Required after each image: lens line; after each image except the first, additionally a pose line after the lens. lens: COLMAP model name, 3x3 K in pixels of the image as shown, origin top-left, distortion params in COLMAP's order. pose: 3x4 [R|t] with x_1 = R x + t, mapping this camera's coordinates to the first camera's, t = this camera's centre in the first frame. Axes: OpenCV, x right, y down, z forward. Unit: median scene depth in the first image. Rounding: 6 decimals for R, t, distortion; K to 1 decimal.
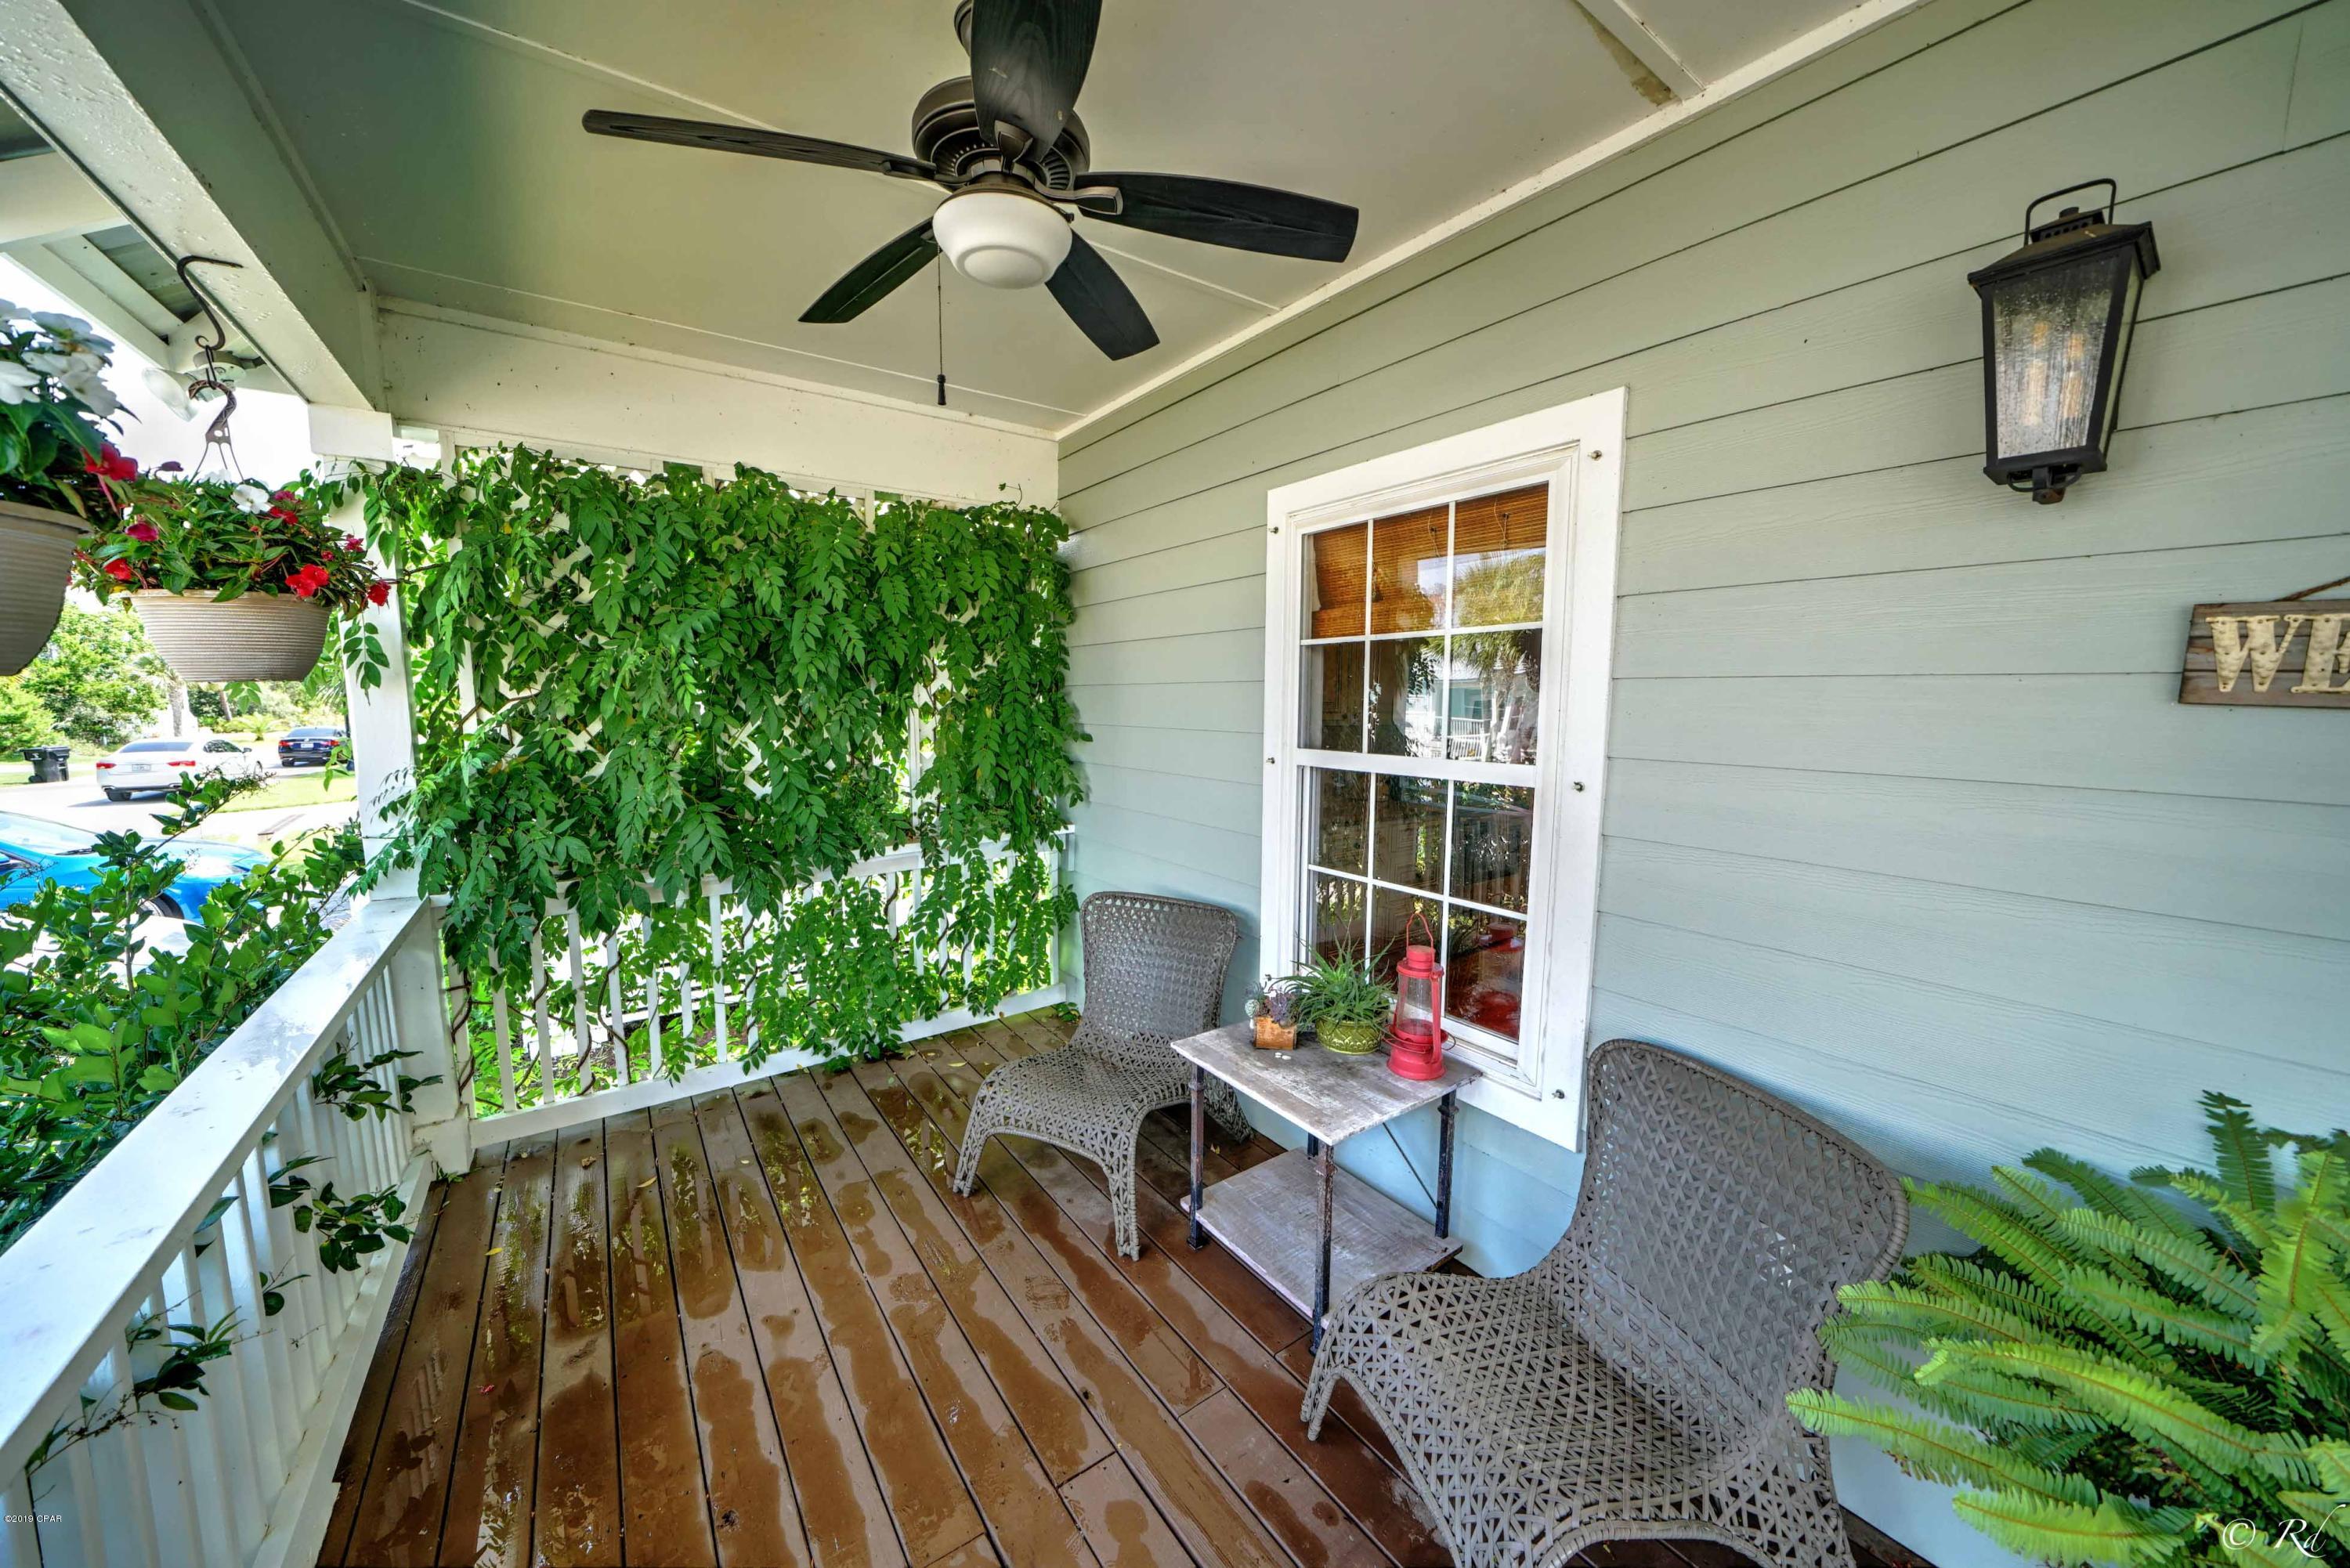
lens RADIAL K [[812.9, 0, 1171.1], [0, 812.9, 786.1], [0, 0, 1]] dist [-0.023127, 0.001929]
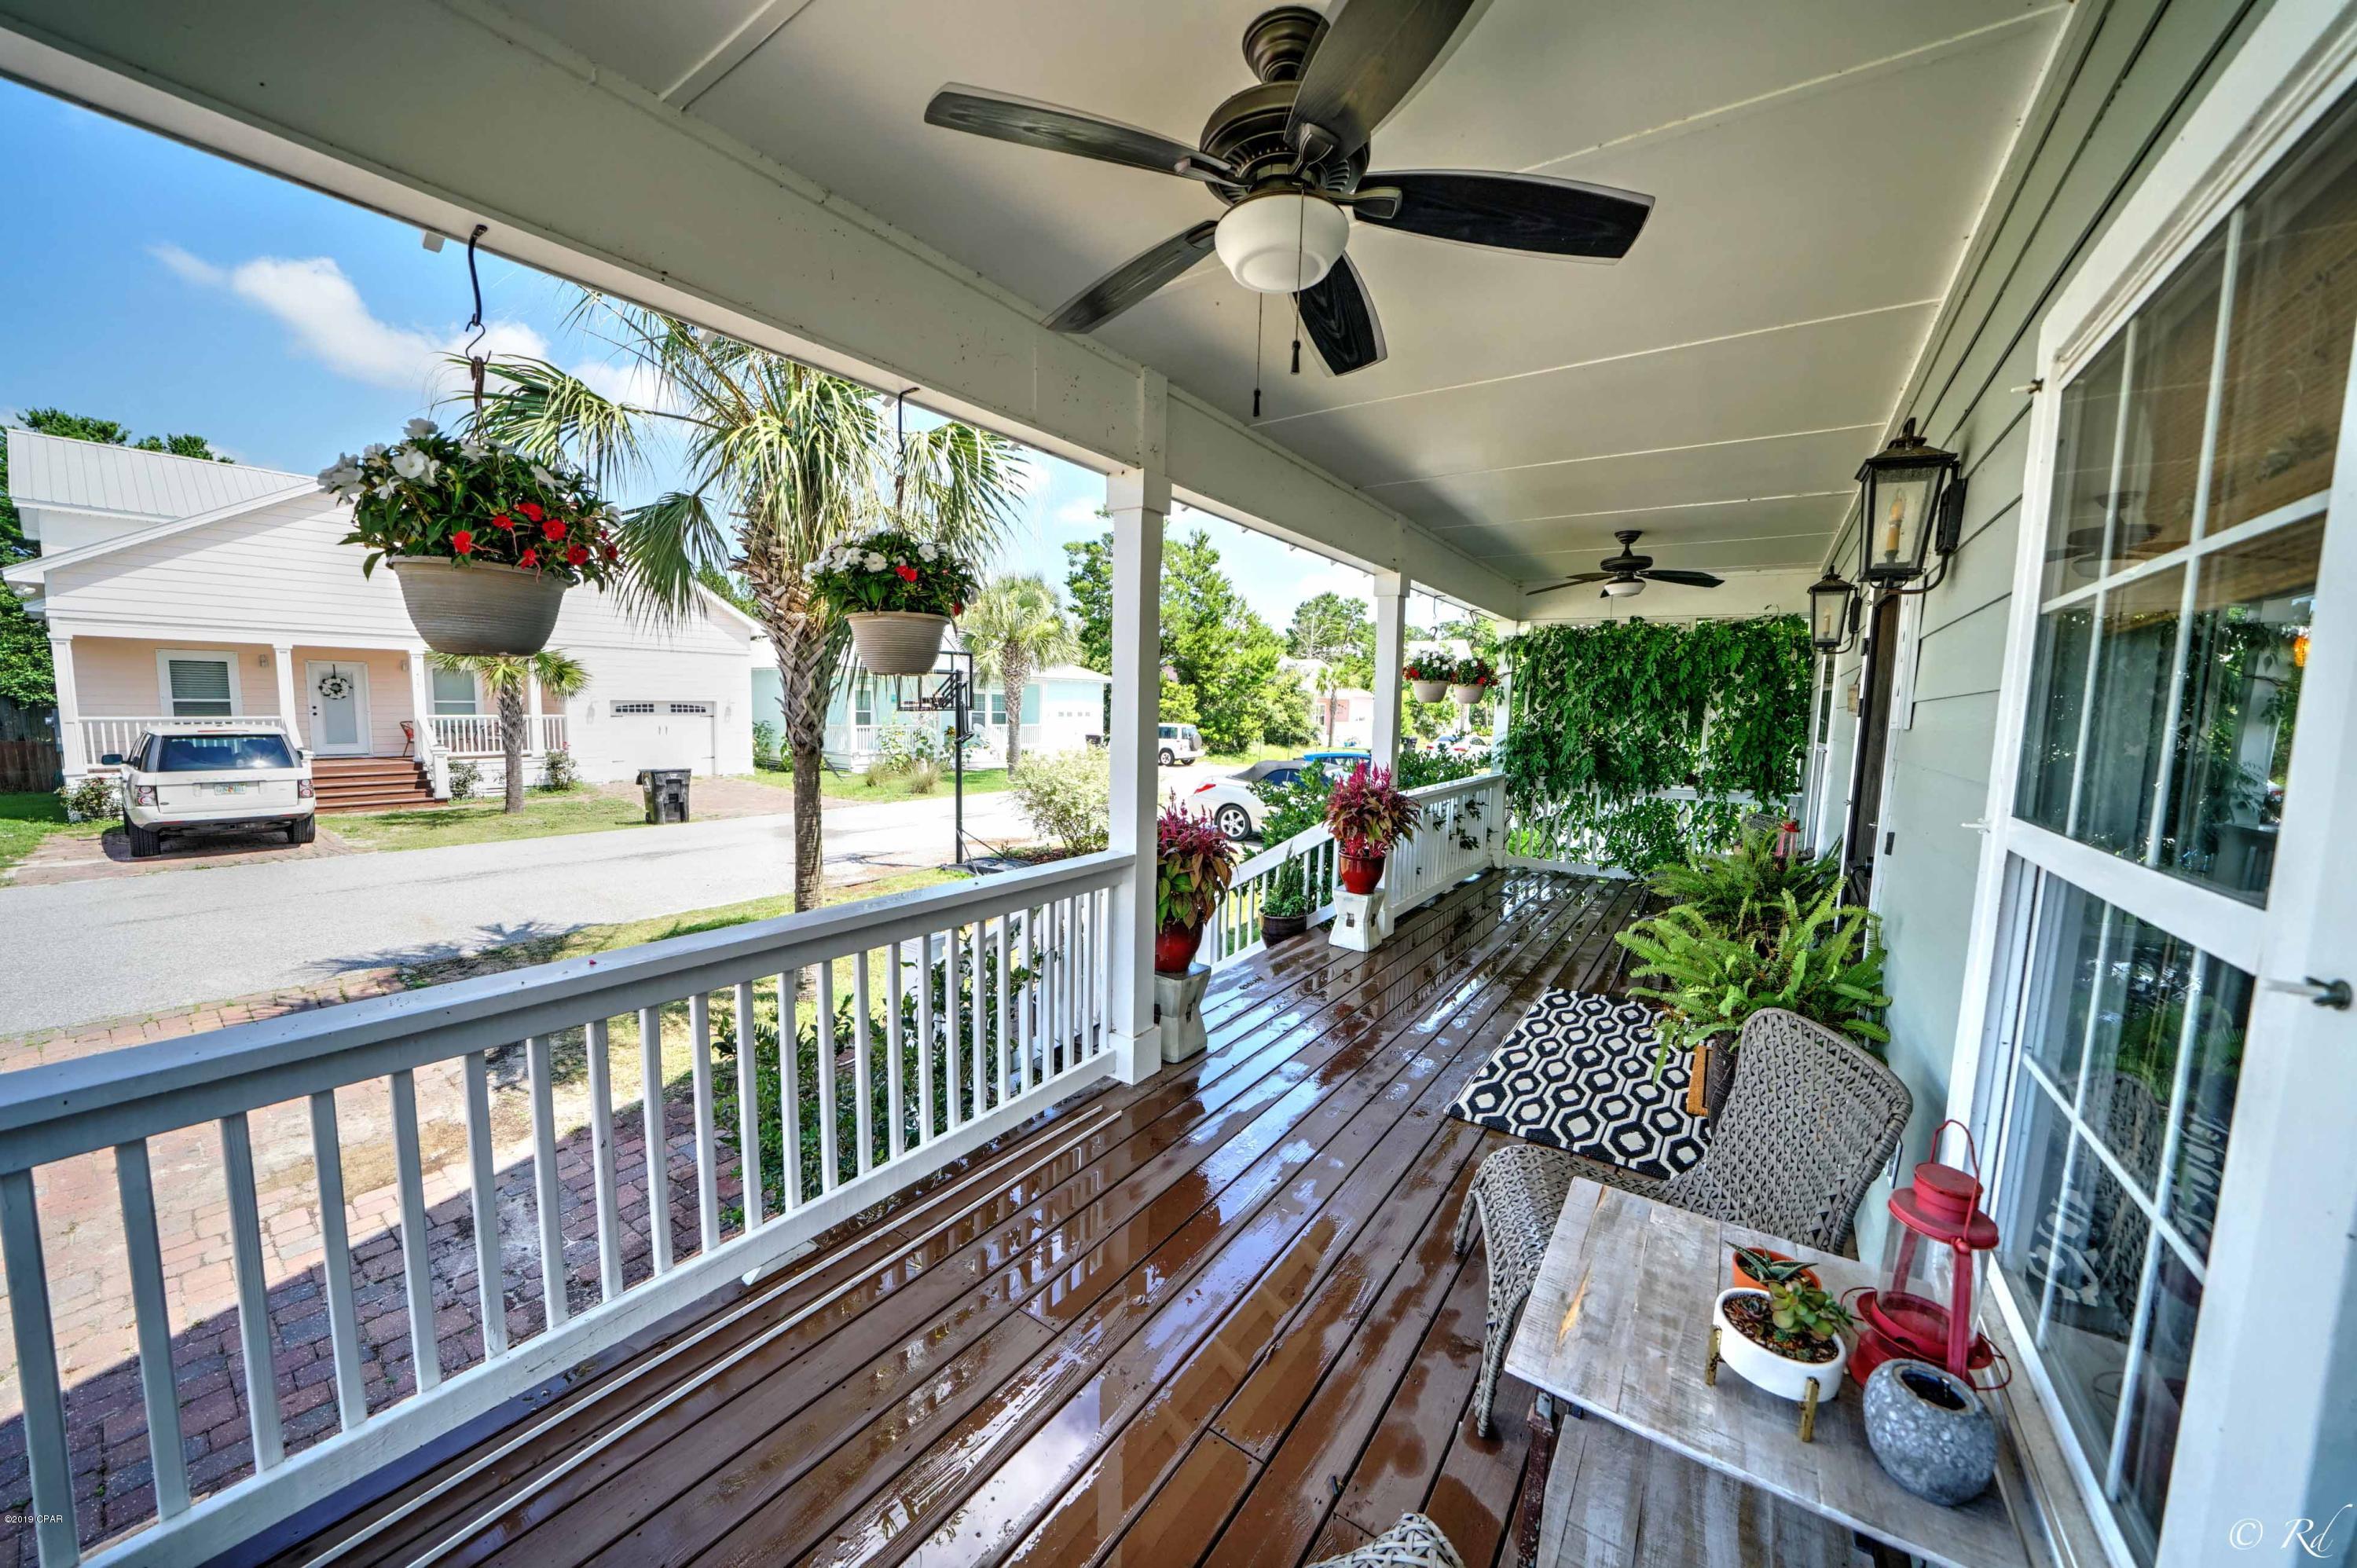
lens RADIAL K [[815.1, 0, 1175.7], [0, 815.1, 784.9], [0, 0, 1]] dist [-0.028658, 0.003581]
pose [[0.325547, 0.100193, -0.940202, 1.416961], [-0.129321, 0.989744, 0.060695, 0.137142], [0.936640, 0.101829, 0.335165, -1.091861]]
